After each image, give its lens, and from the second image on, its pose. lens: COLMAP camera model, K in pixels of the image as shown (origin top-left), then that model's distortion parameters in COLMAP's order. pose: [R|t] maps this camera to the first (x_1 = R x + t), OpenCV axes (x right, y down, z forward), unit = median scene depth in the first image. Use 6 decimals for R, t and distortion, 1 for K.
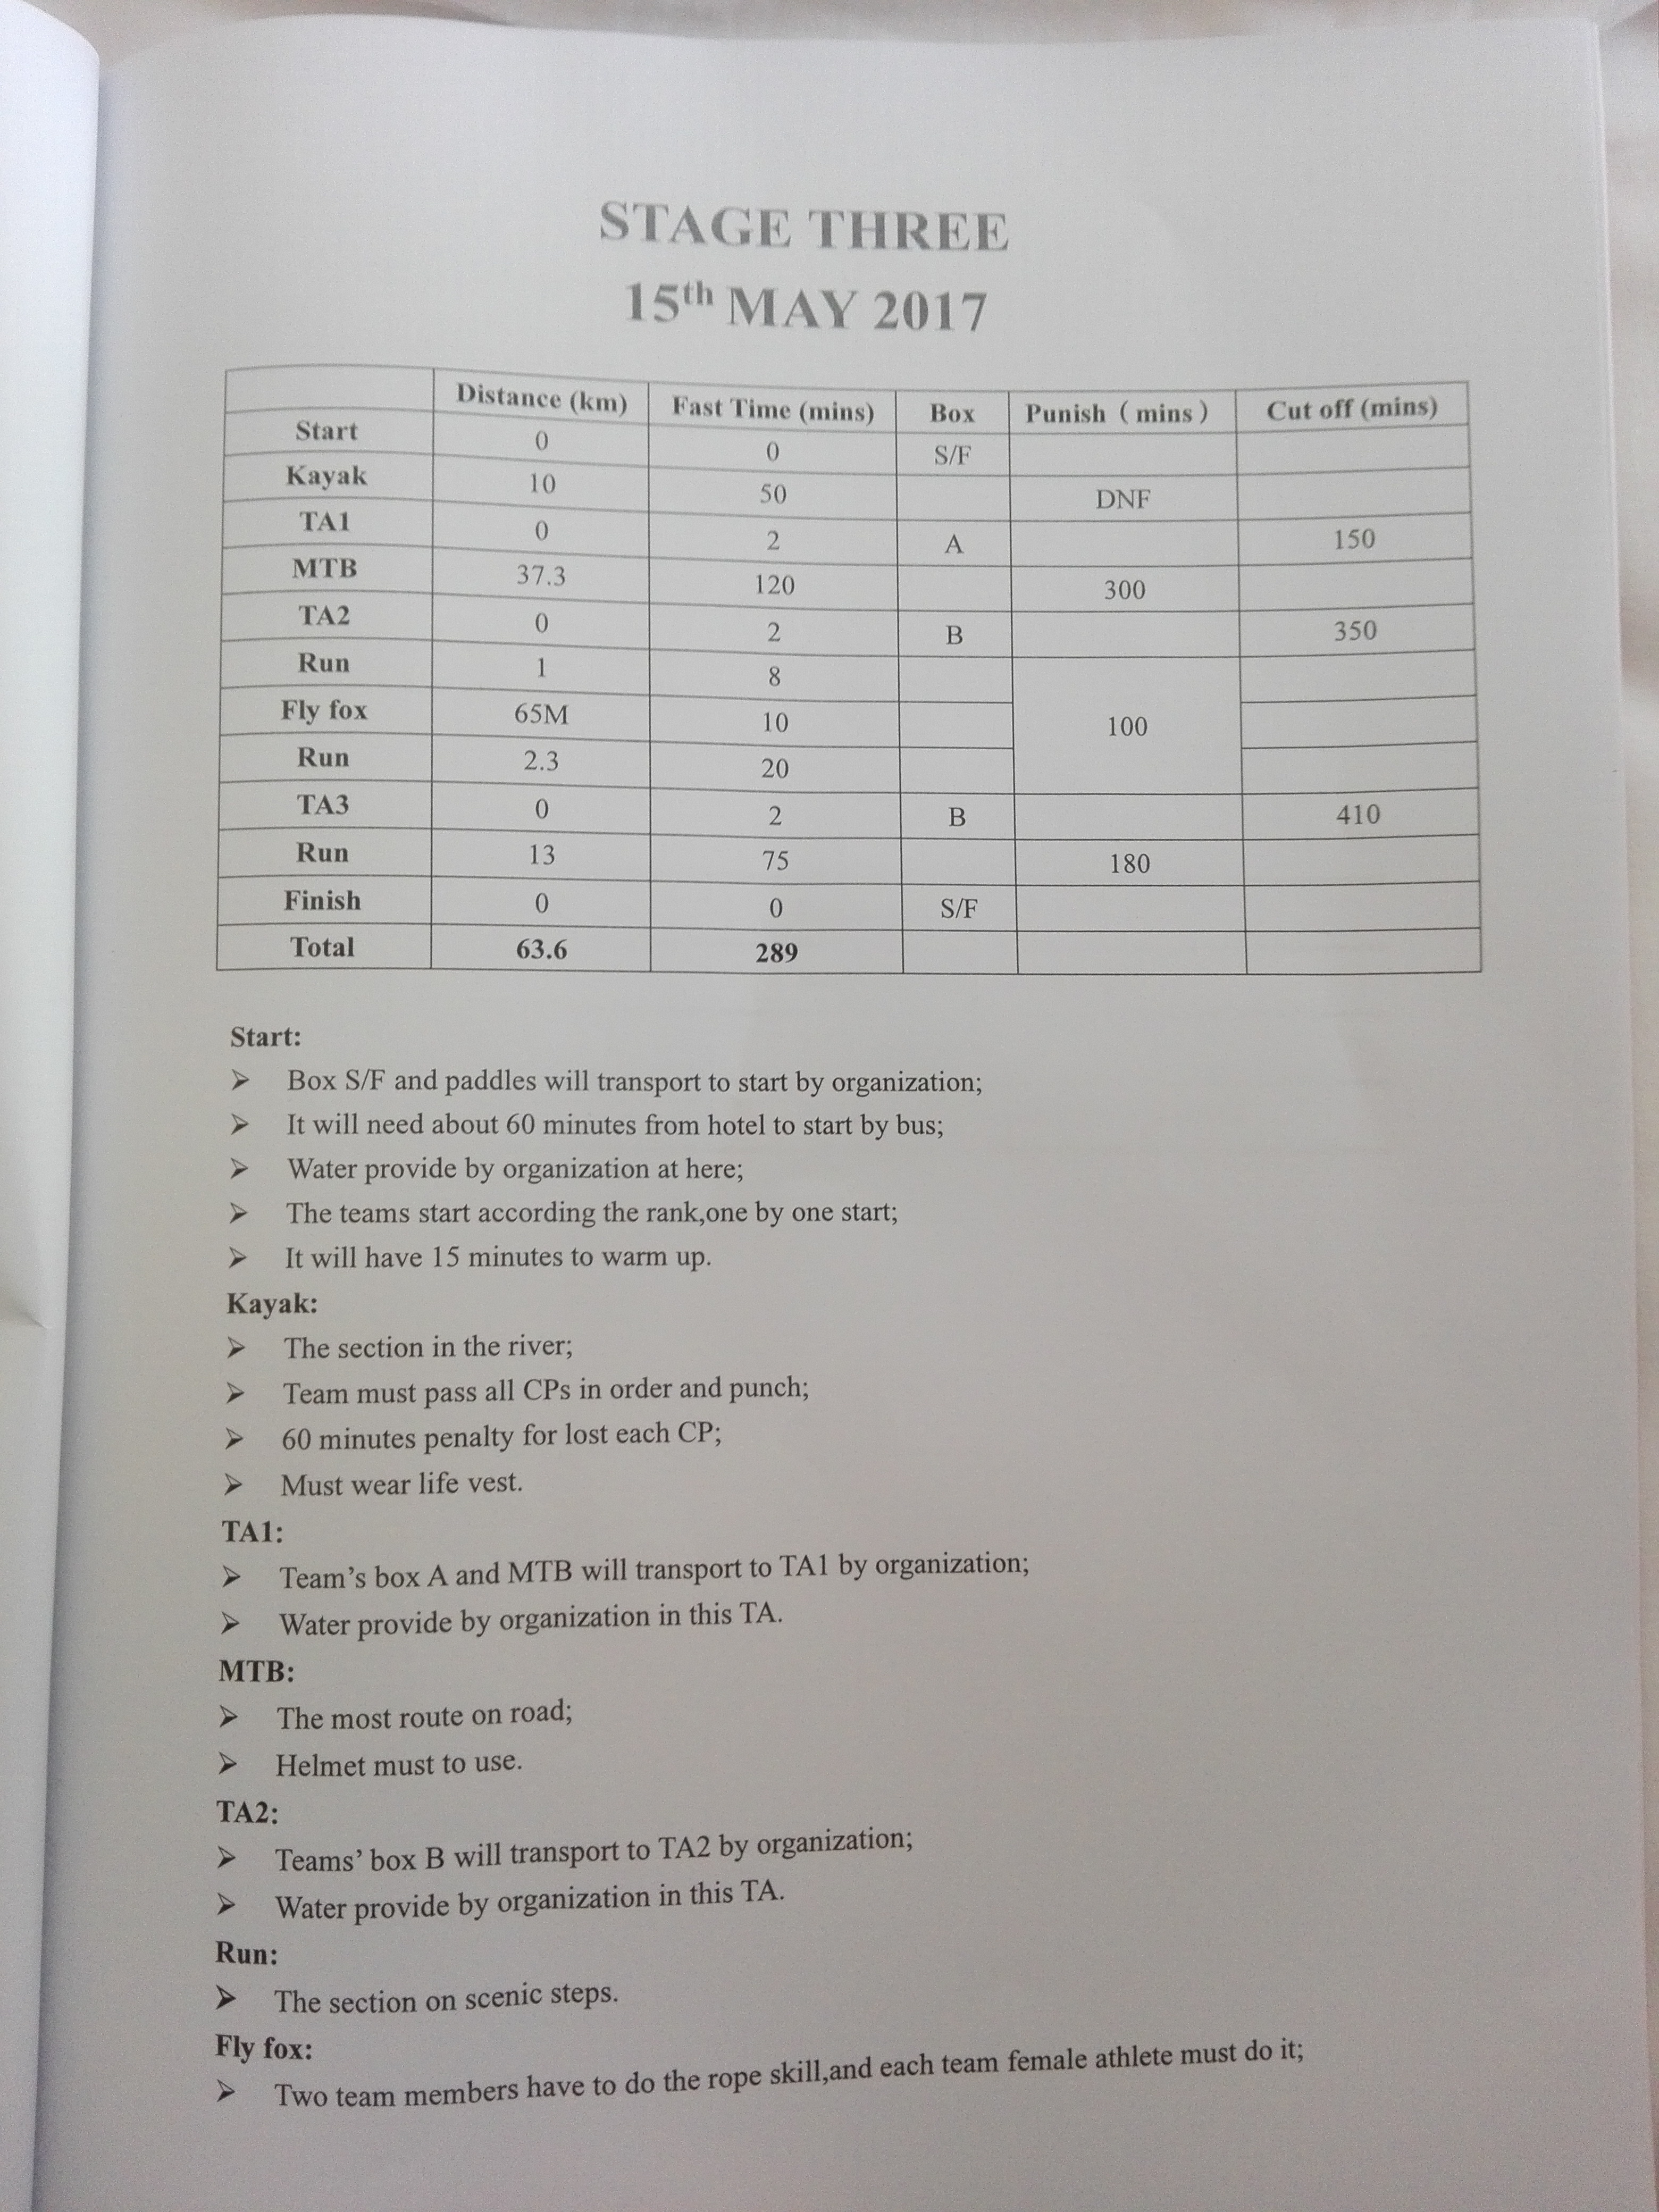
lens RADIAL K [[1728.4, 0, 859.9], [0, 1728.4, 1188.3], [0, 0, 1]] dist [0.110640, -0.238604]
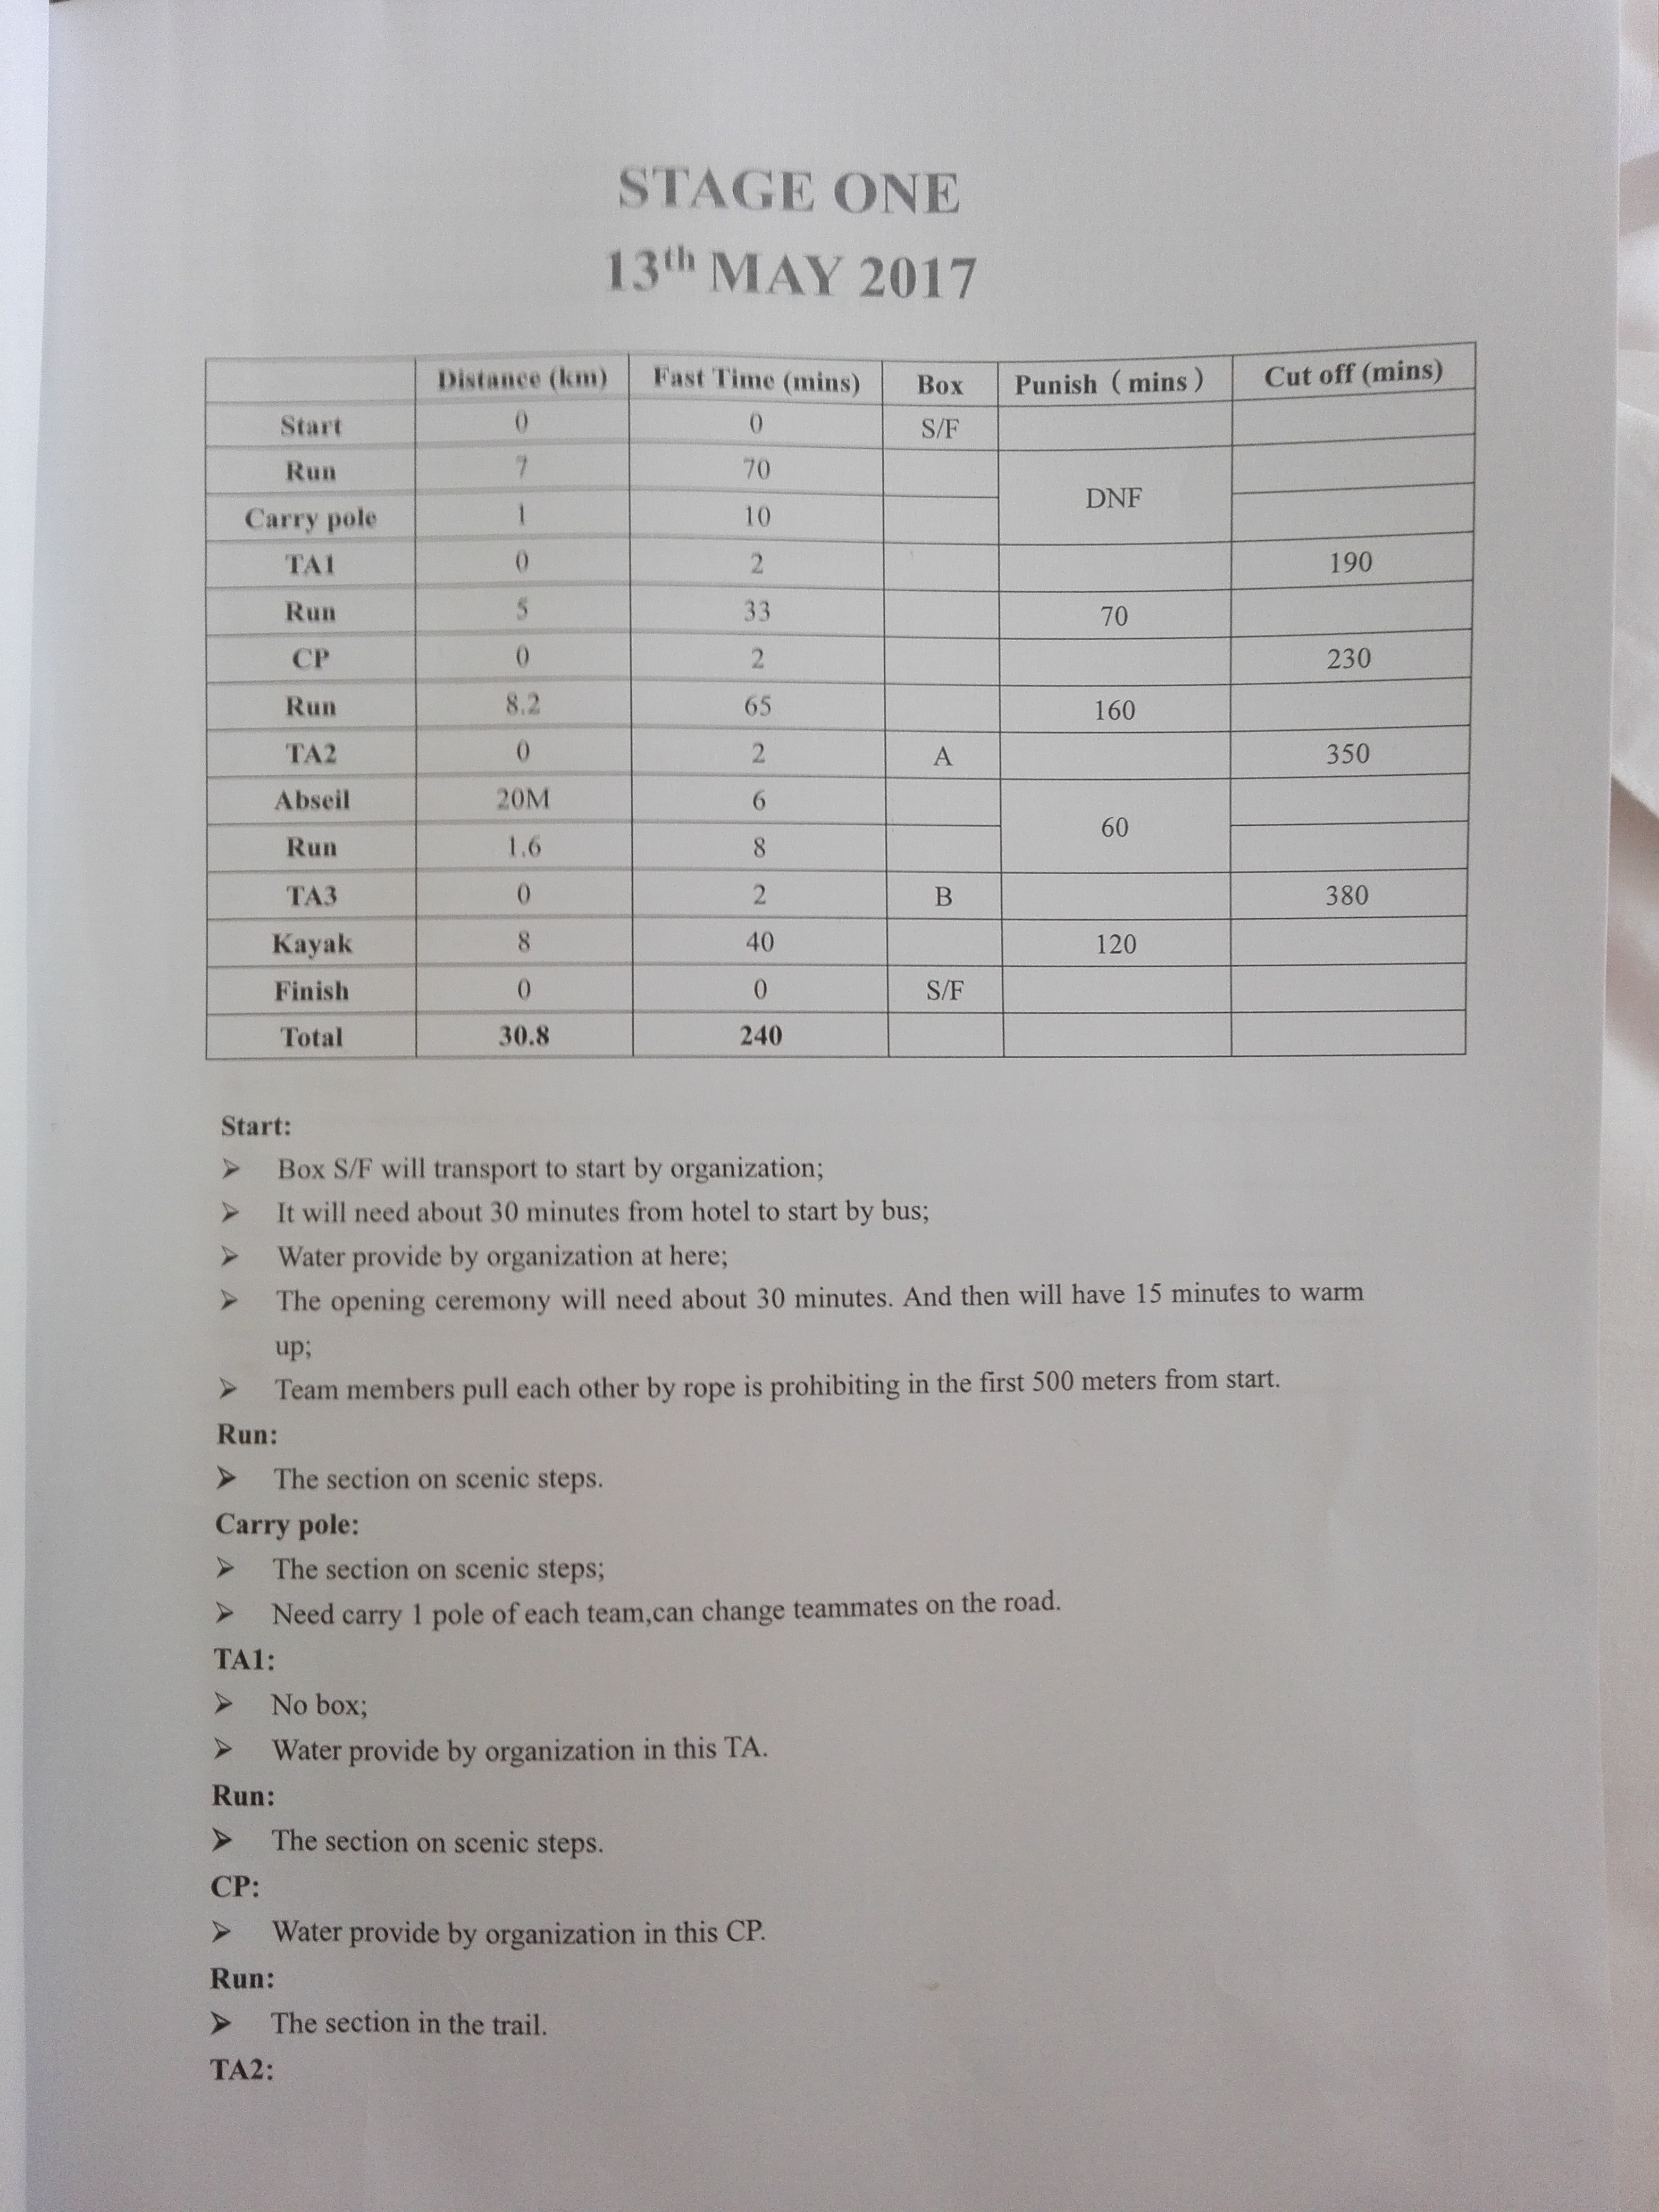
lens RADIAL K [[1714.3, 0, 778.1], [0, 1714.3, 894.8], [0, 0, 1]] dist [0.078047, -0.090279]
pose [[0.999350, 0.002982, -0.035919, -0.003339], [-0.001606, 0.999266, 0.038282, -0.256233], [0.036006, -0.038200, 0.998621, 0.018931]]
